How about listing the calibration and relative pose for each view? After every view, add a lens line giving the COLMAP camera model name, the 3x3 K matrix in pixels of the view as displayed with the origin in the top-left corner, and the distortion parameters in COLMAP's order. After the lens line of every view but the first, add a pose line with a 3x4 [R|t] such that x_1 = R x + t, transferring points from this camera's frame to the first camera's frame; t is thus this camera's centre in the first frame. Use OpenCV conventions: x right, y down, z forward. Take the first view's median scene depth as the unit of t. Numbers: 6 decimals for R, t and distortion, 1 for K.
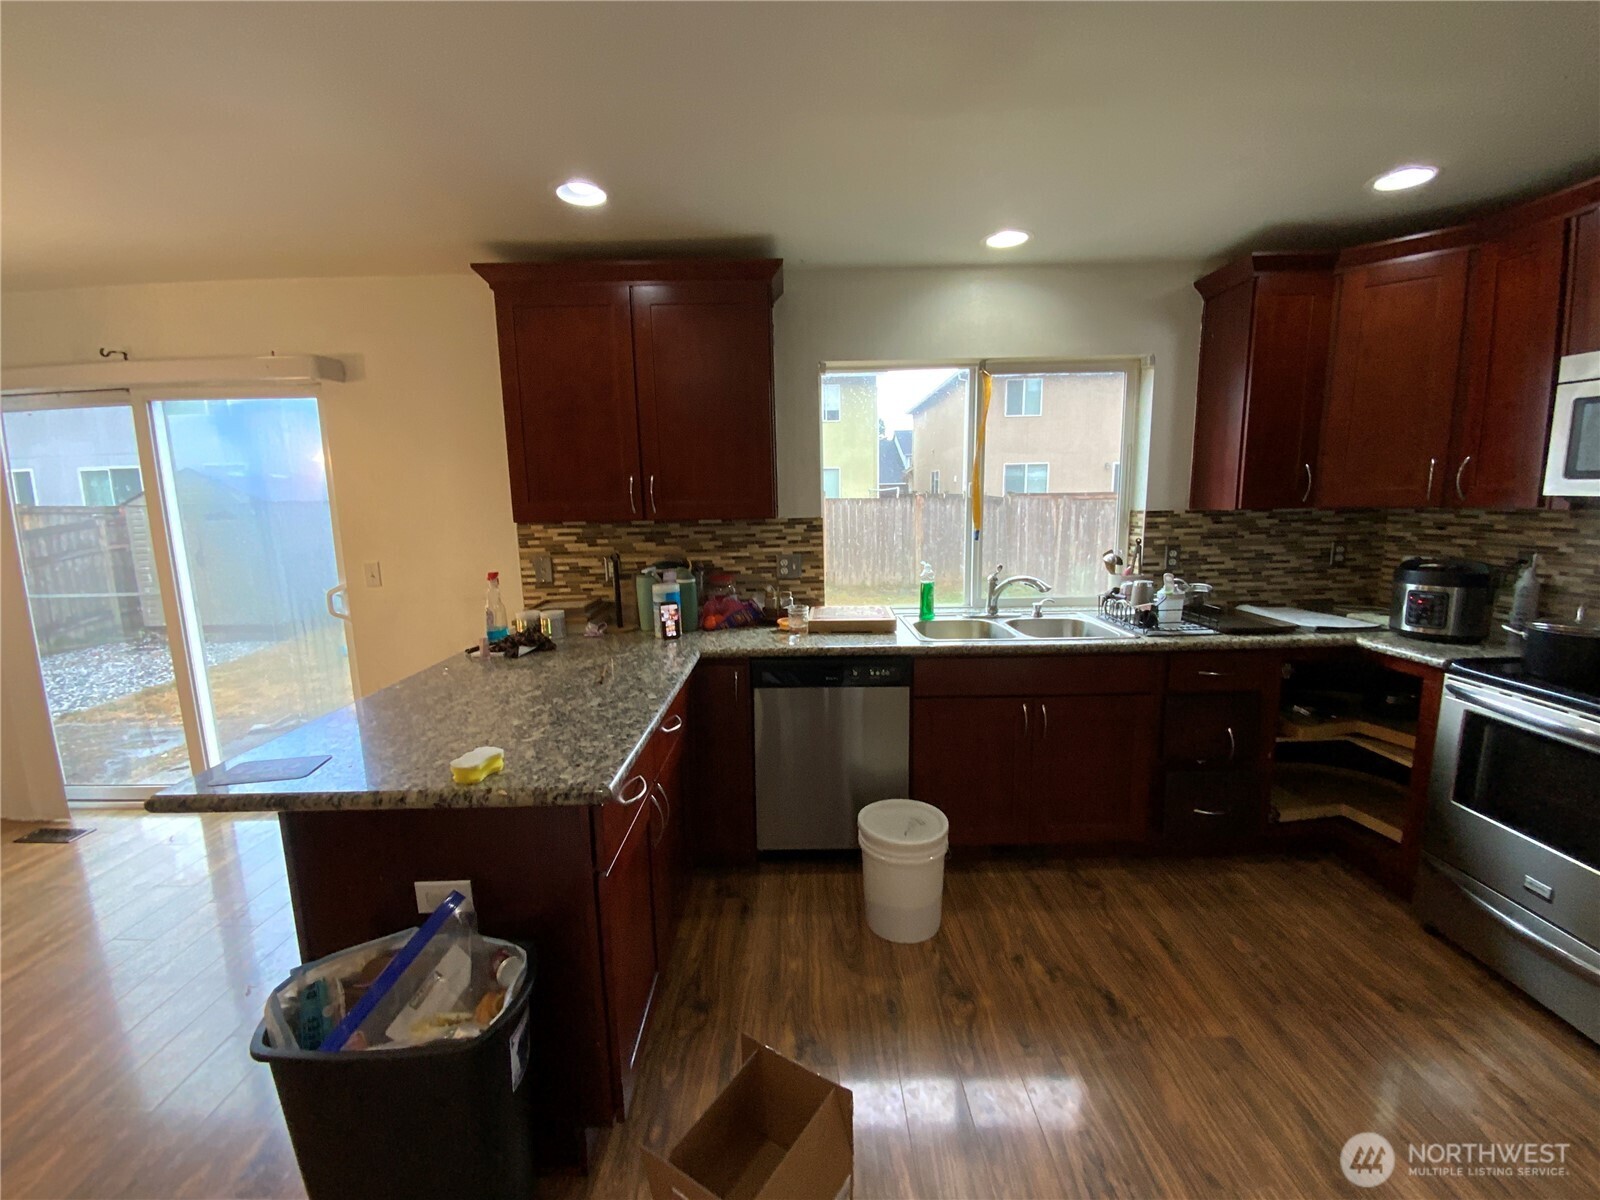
lens RADIAL K [[652.1, 0, 843.7], [0, 652.1, 612.8], [0, 0, 1]] dist [0.002501, -0.010109]
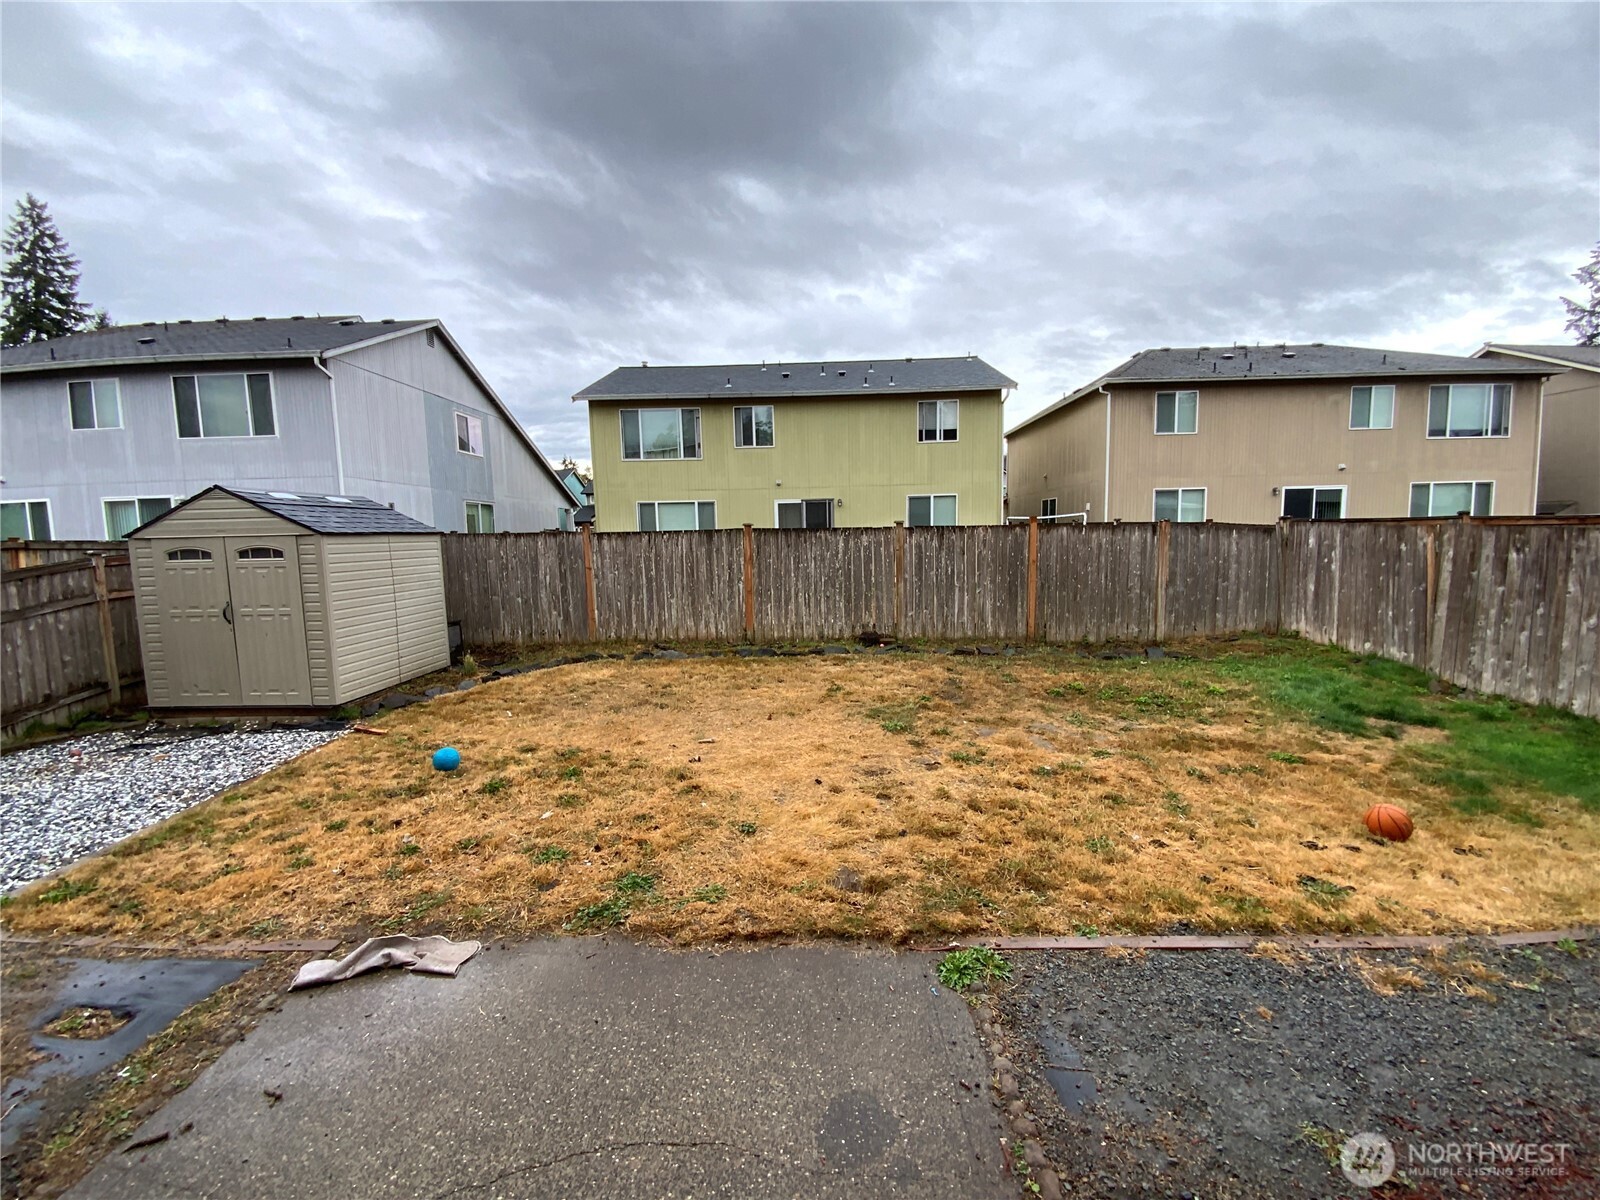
lens RADIAL K [[652.1, 0, 839.0], [0, 652.1, 608.3], [0, 0, 1]] dist [0.002501, -0.010109]
pose [[0.999430, -0.001297, -0.033739, -0.141351], [-0.000625, 0.998381, -0.056883, -0.022731], [0.033758, 0.056872, 0.997811, 0.146276]]
